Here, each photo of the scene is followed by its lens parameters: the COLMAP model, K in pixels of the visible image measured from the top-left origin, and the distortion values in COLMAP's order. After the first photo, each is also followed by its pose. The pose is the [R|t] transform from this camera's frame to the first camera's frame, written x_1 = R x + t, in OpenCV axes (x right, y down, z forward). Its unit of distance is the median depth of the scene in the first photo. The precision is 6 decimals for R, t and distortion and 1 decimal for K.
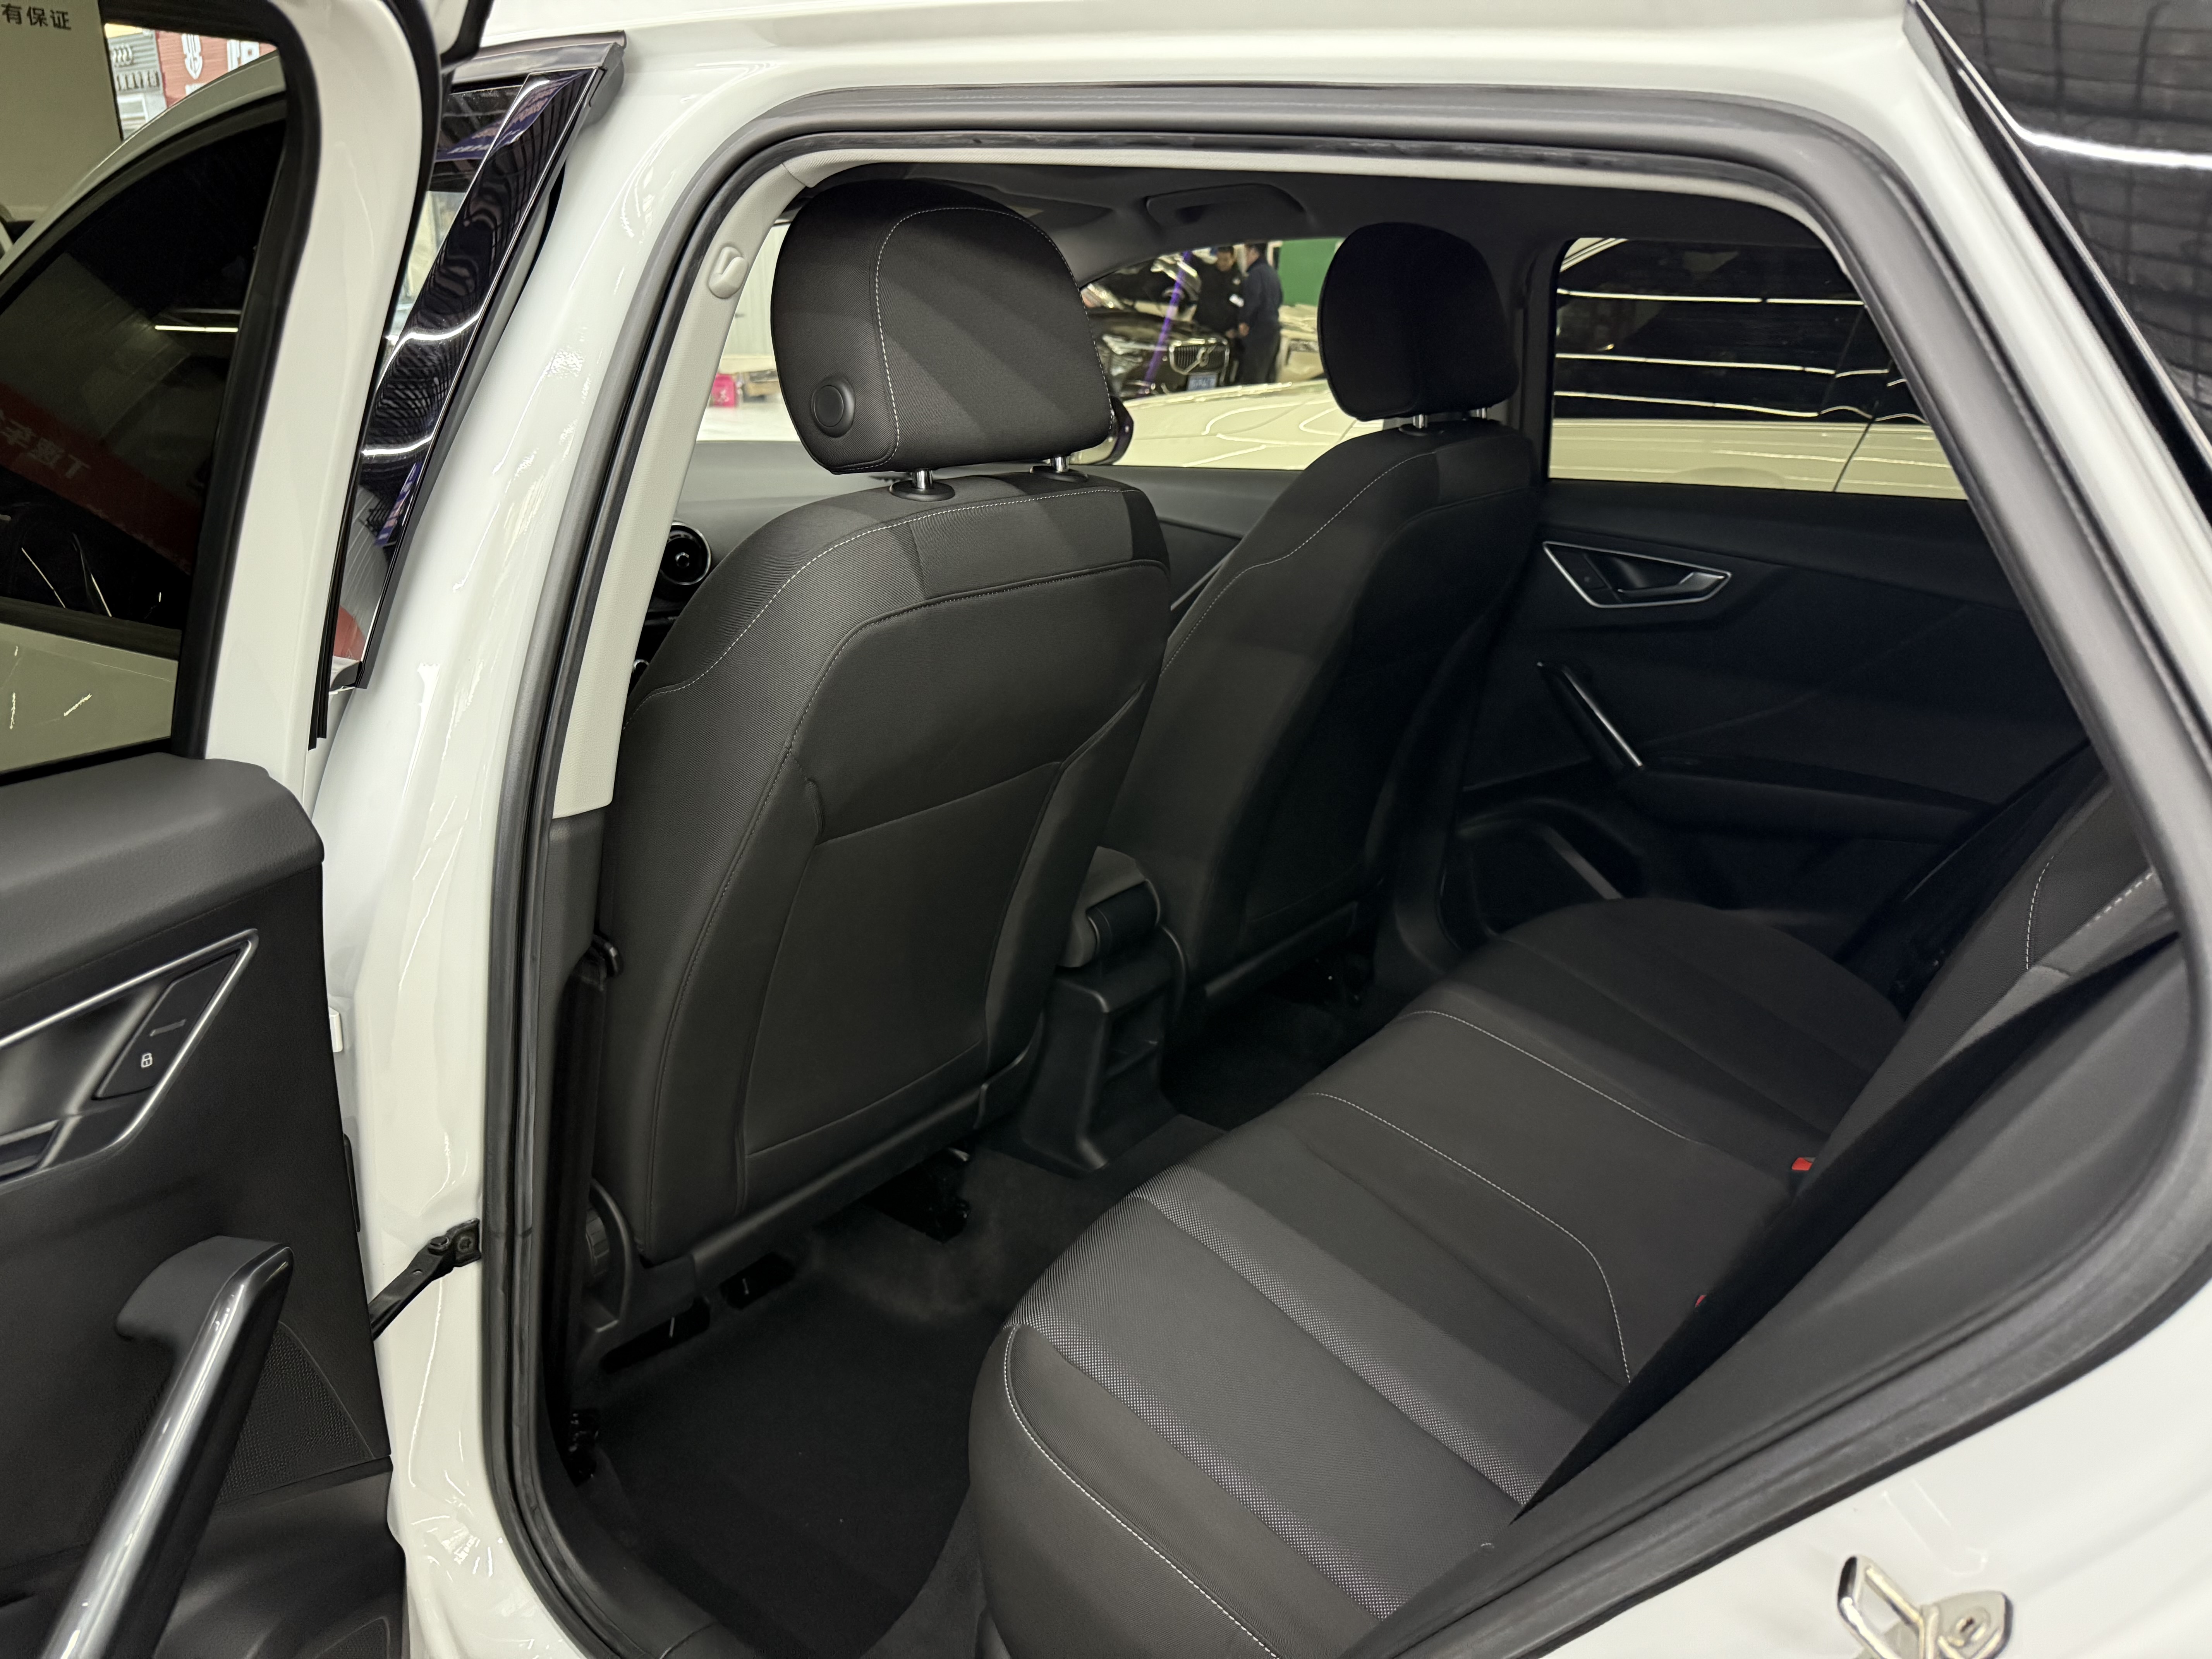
lens RADIAL K [[1561.6, 0, 1093.7], [0, 1561.6, 819.3], [0, 0, 1]] dist [0.183242, -0.389854]
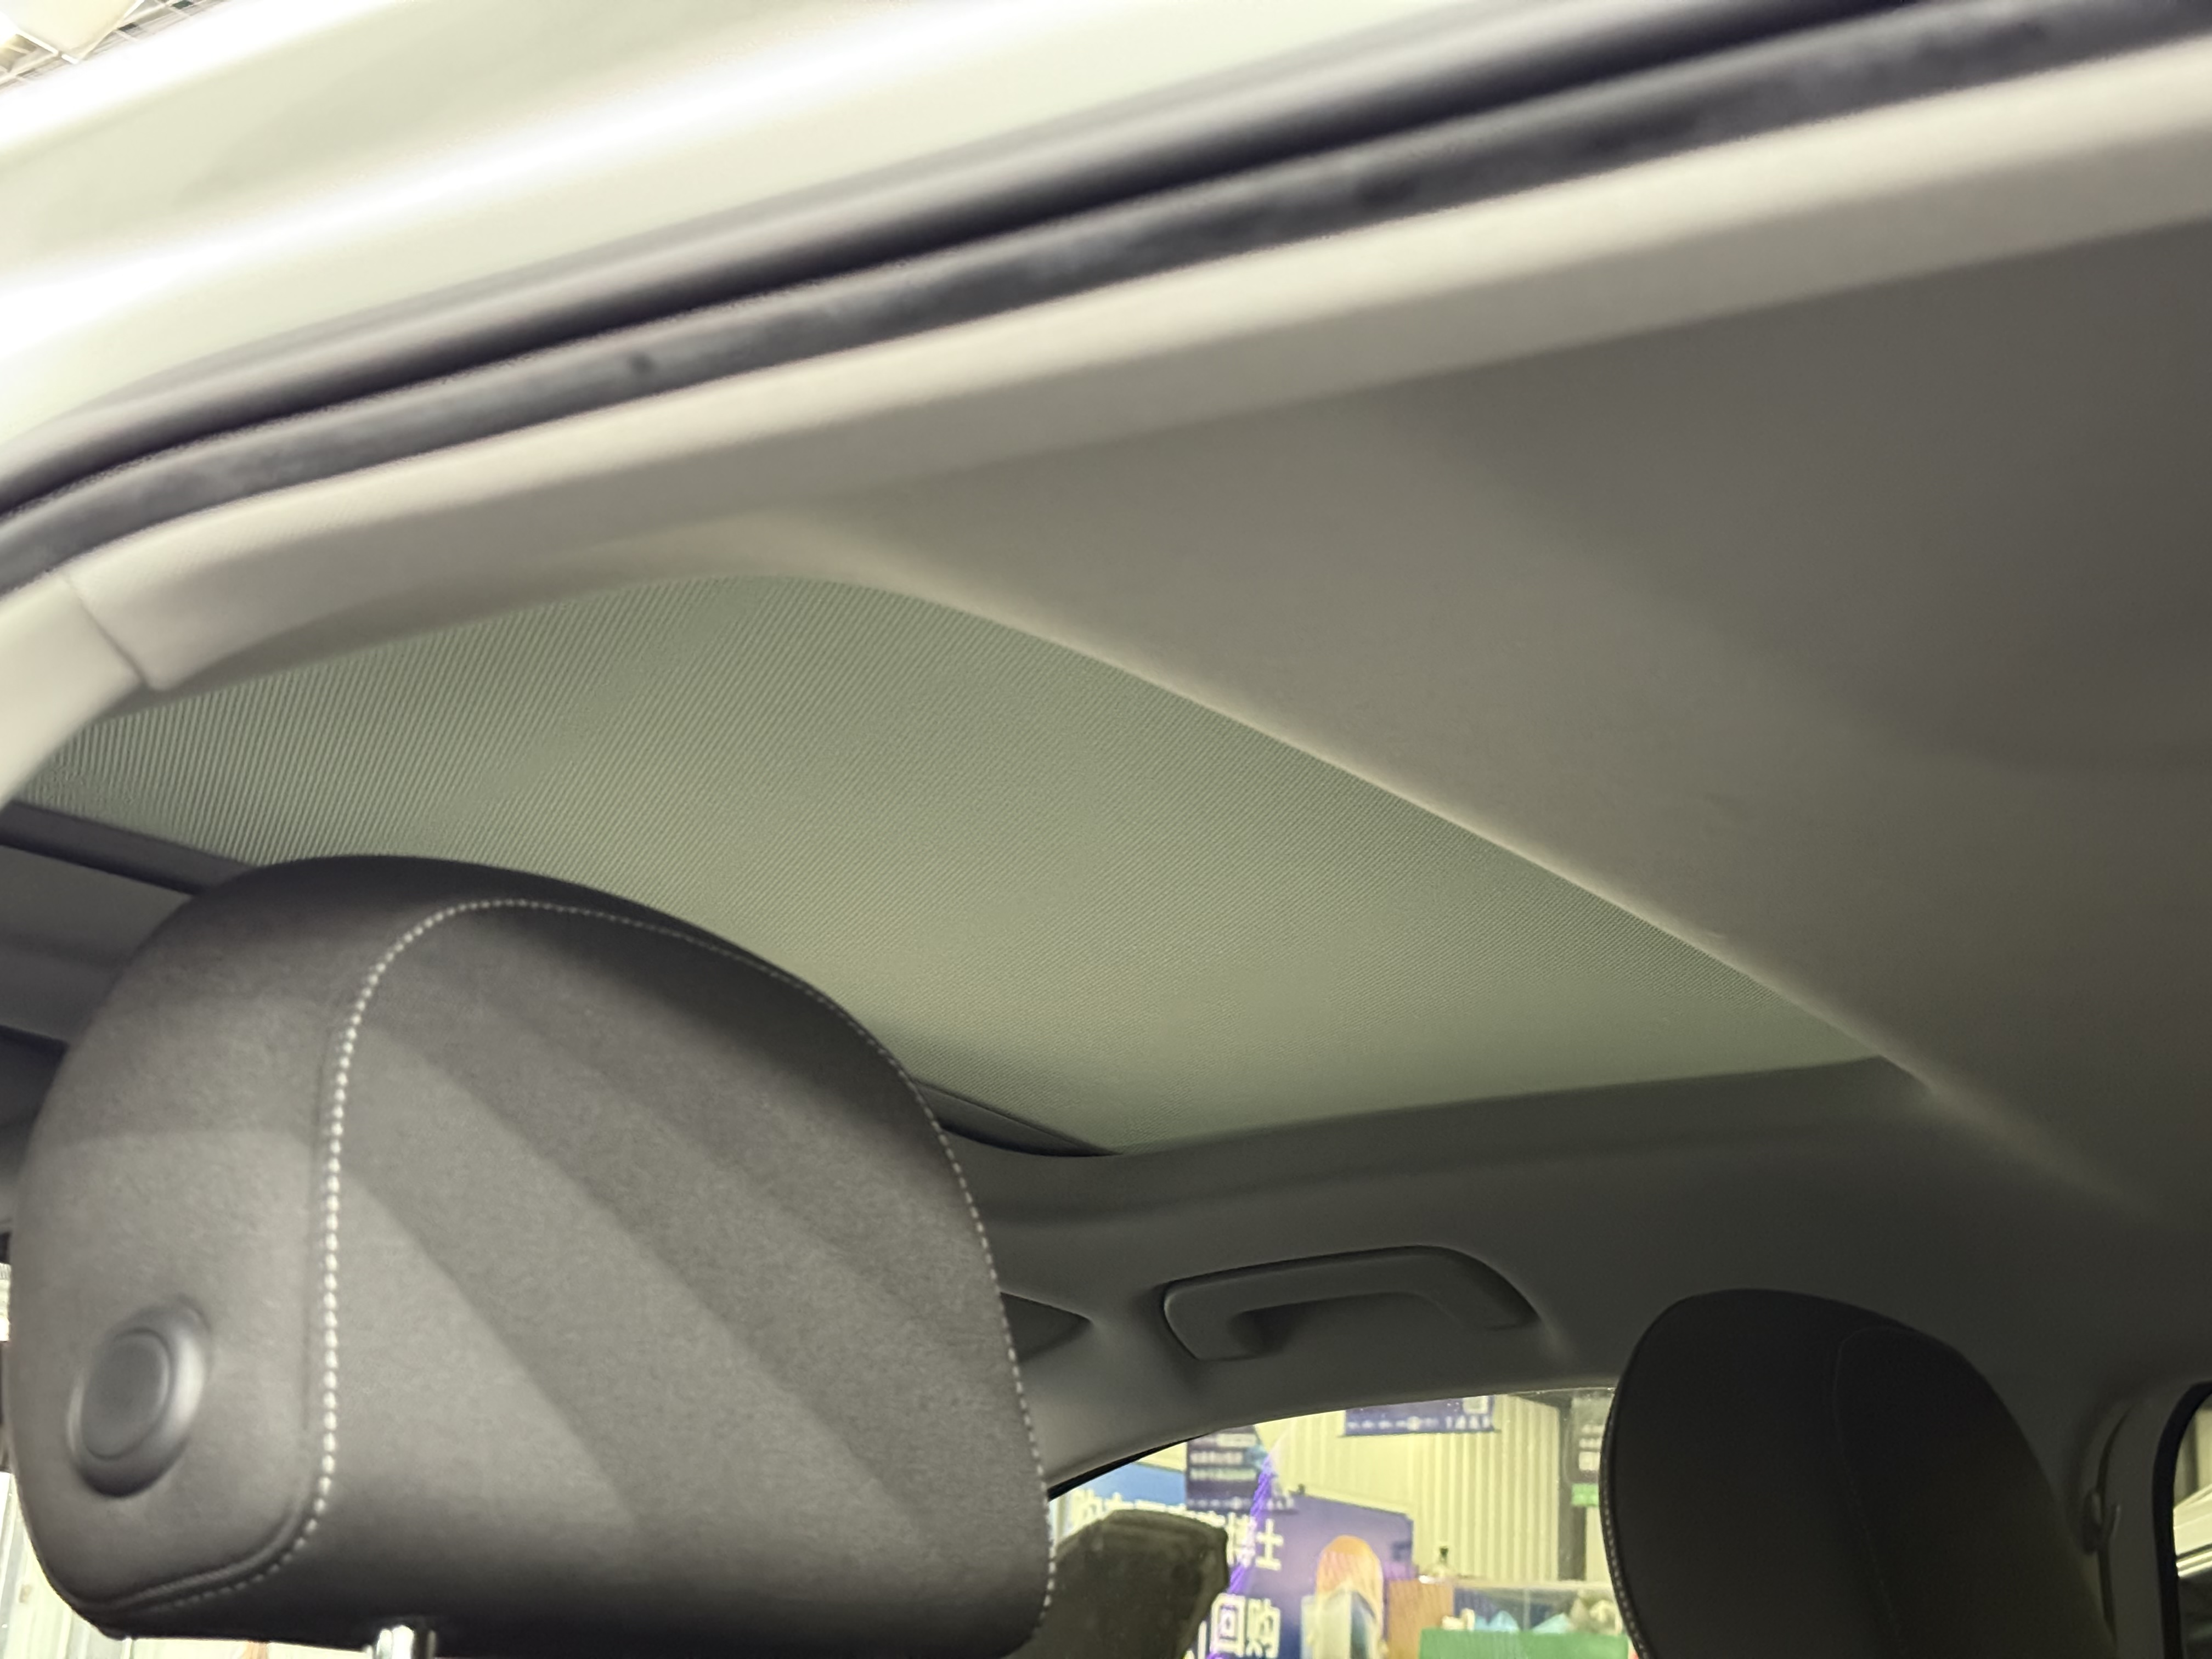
lens RADIAL K [[3075.5, 0, 1164.7], [0, 3075.5, 839.3], [0, 0, 1]] dist [0.192081, -0.445432]
pose [[0.998788, 0.042925, 0.024081, 0.013797], [-0.020774, 0.811214, -0.584380, -0.001391], [-0.044619, 0.583171, 0.811123, 0.443050]]
